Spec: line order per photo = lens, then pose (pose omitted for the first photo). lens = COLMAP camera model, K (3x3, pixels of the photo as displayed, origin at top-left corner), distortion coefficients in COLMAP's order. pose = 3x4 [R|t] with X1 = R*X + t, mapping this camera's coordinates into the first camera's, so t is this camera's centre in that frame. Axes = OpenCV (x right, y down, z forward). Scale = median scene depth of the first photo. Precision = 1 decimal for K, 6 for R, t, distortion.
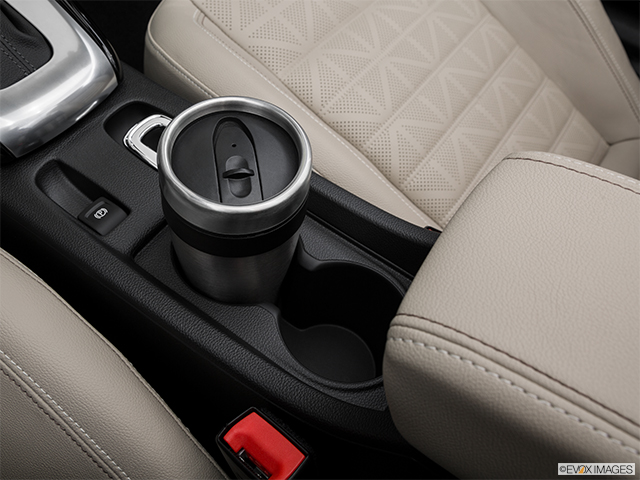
lens RADIAL K [[598.1, 0, 324.1], [0, 598.1, 240.6], [0, 0, 1]] dist [-0.036505, 0.000000]
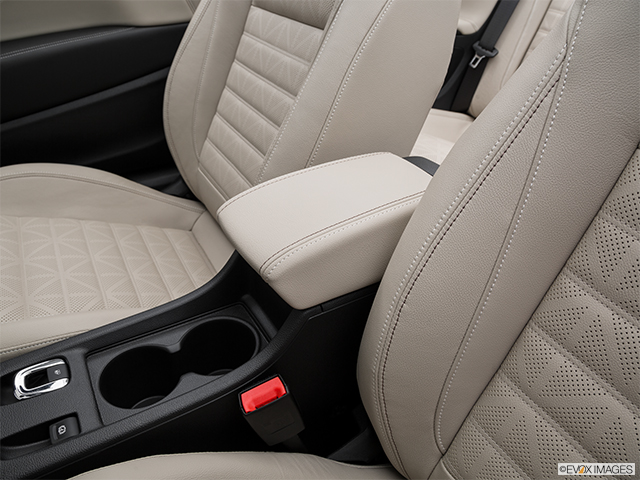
lens RADIAL K [[482.2, 0, 320.3], [0, 482.2, 239.5], [0, 0, 1]] dist [-0.115550, 0.046126]
pose [[0.425861, -0.594132, 0.682386, -0.368957], [0.759712, 0.644419, 0.086957, 0.021046], [-0.491407, 0.481385, 0.725802, -0.193892]]
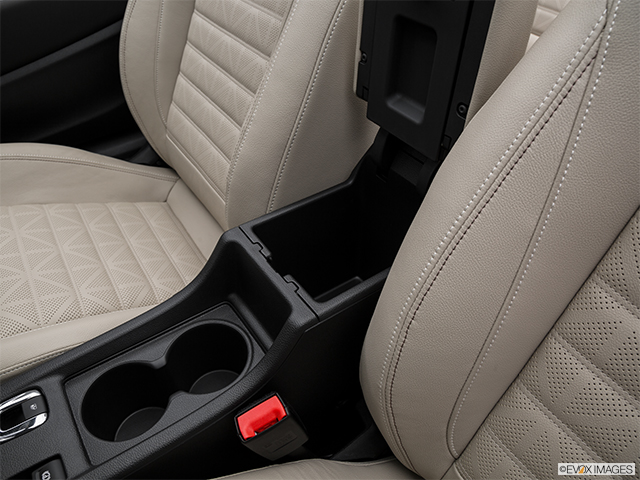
lens RADIAL K [[482.2, 0, 319.2], [0, 482.2, 240.8], [0, 0, 1]] dist [-0.115550, 0.046126]
pose [[0.359373, -0.716954, 0.597351, -0.241572], [0.796742, 0.568993, 0.203590, -0.041357], [-0.485853, 0.402770, 0.775708, -0.164965]]
